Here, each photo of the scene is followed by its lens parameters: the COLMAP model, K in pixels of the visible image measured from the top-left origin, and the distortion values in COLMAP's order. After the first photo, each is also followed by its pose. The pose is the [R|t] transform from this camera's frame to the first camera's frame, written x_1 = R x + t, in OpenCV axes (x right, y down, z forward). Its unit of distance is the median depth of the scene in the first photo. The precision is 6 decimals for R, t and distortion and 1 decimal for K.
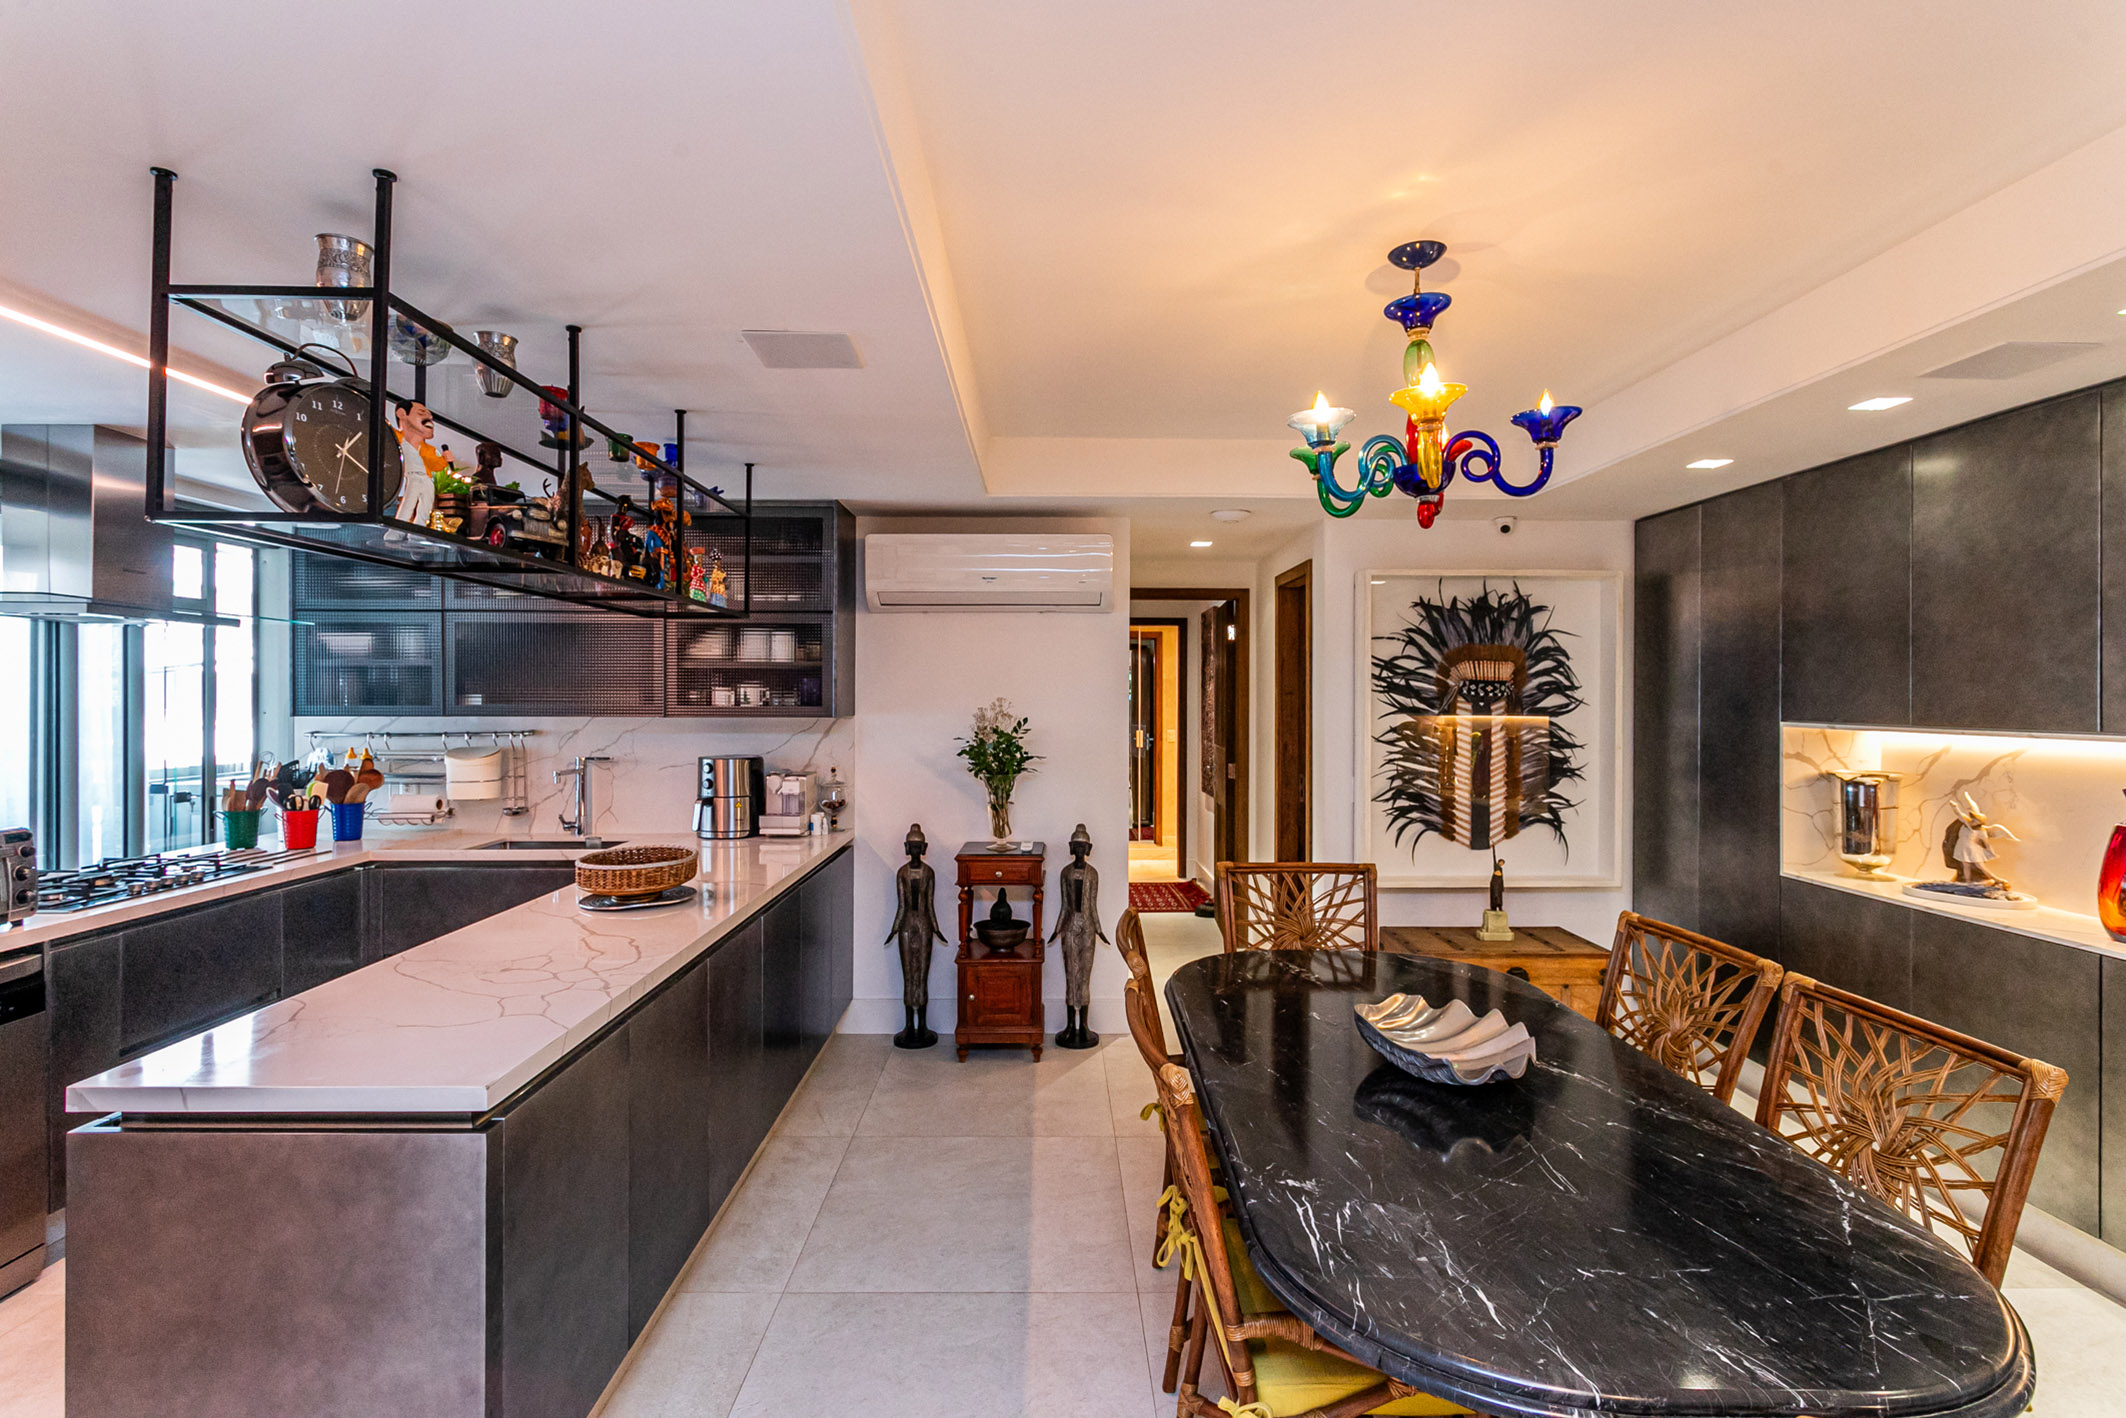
lens RADIAL K [[1008.1, 0, 1057.9], [0, 1008.1, 707.3], [0, 0, 1]] dist [-0.004704, 0.003515]
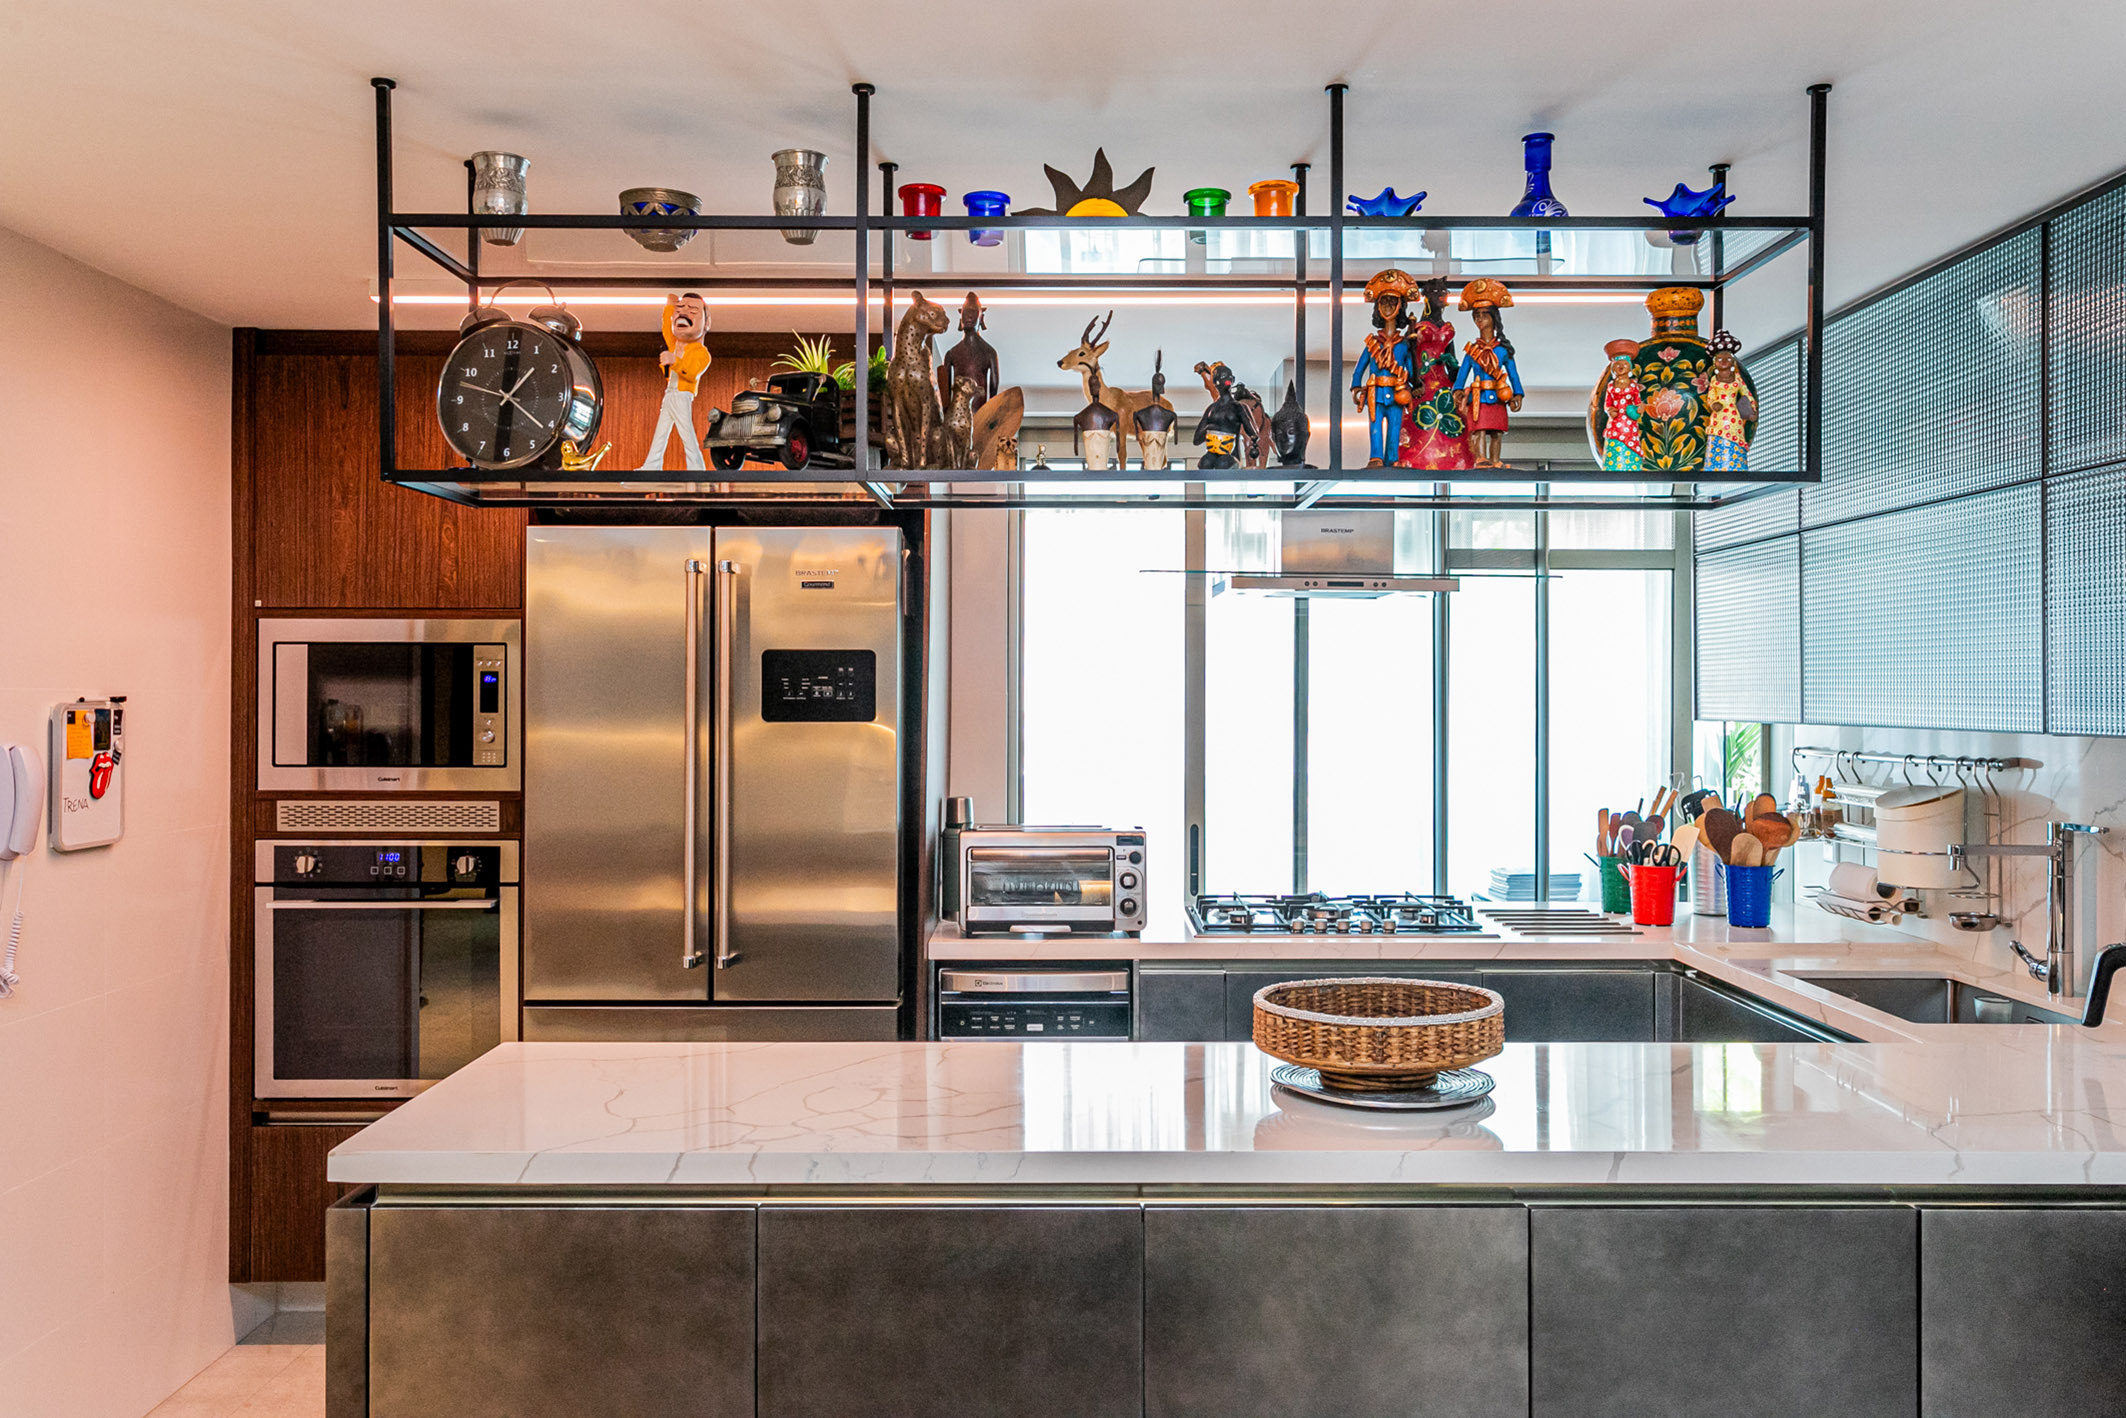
lens RADIAL K [[1623.3, 0, 1070.9], [0, 1623.3, 703.0], [0, 0, 1]] dist [0.012153, 0.006899]
pose [[-0.014269, 0.002437, -0.999895, 0.268279], [-0.013402, 0.999907, 0.002628, 0.000277], [0.999808, 0.013438, -0.014235, 0.586143]]
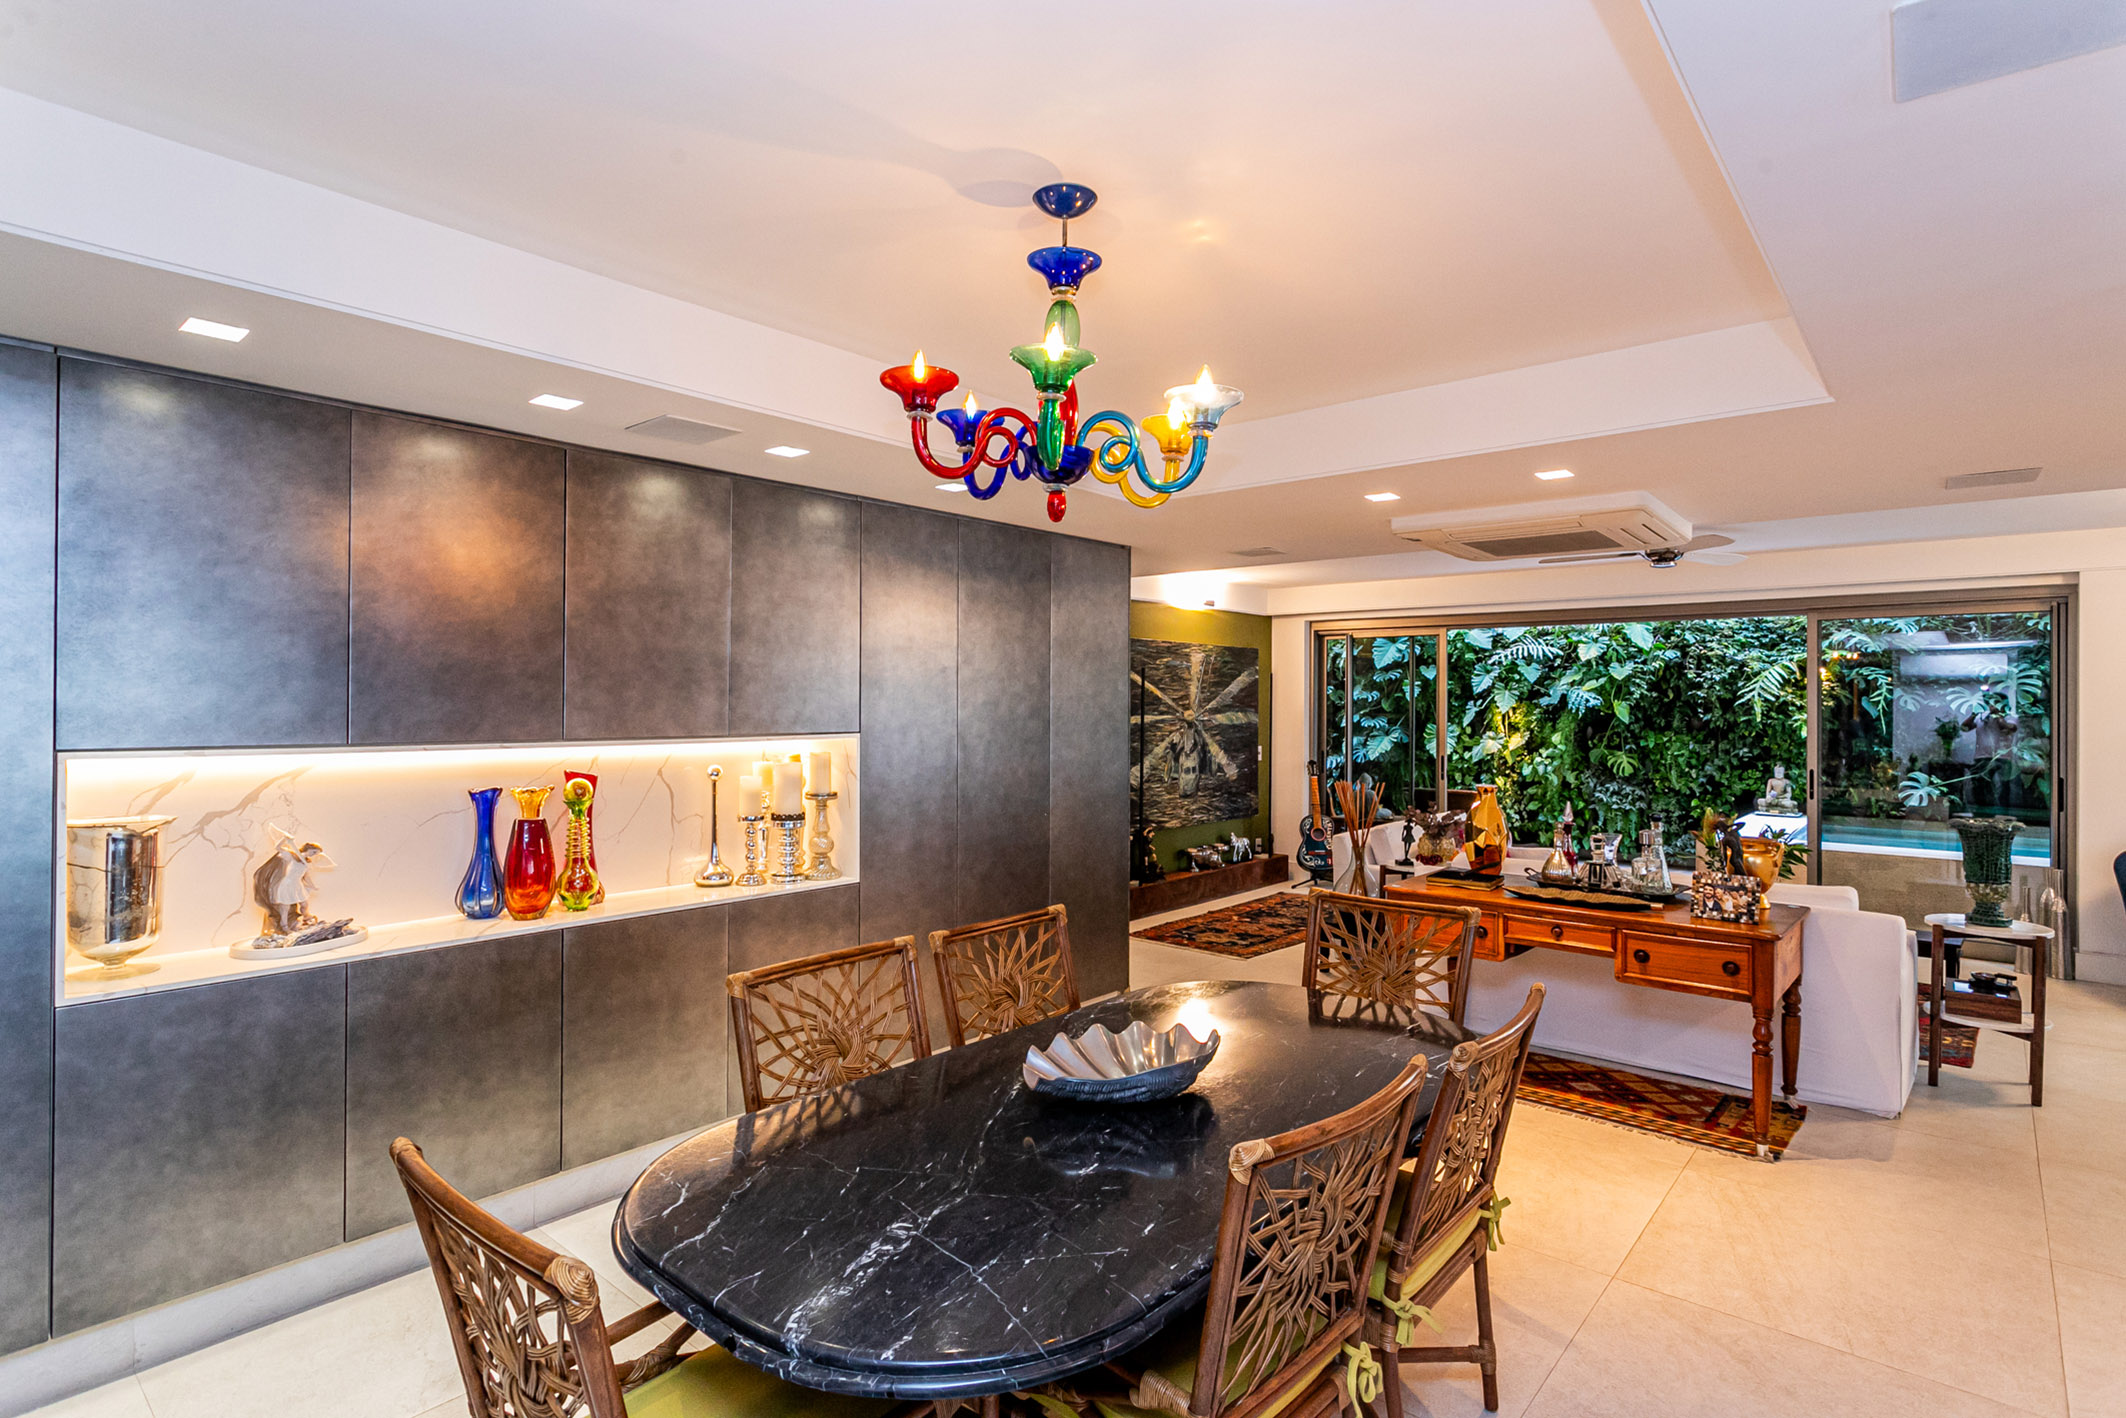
lens RADIAL K [[1076.3, 0, 1055.5], [0, 1076.3, 700.7], [0, 0, 1]] dist [-0.004964, 0.004844]
pose [[-0.750223, -0.004485, 0.661169, -0.130542], [0.001245, 0.999966, 0.008196, -0.017949], [-0.661183, 0.006972, -0.750192, 0.919279]]
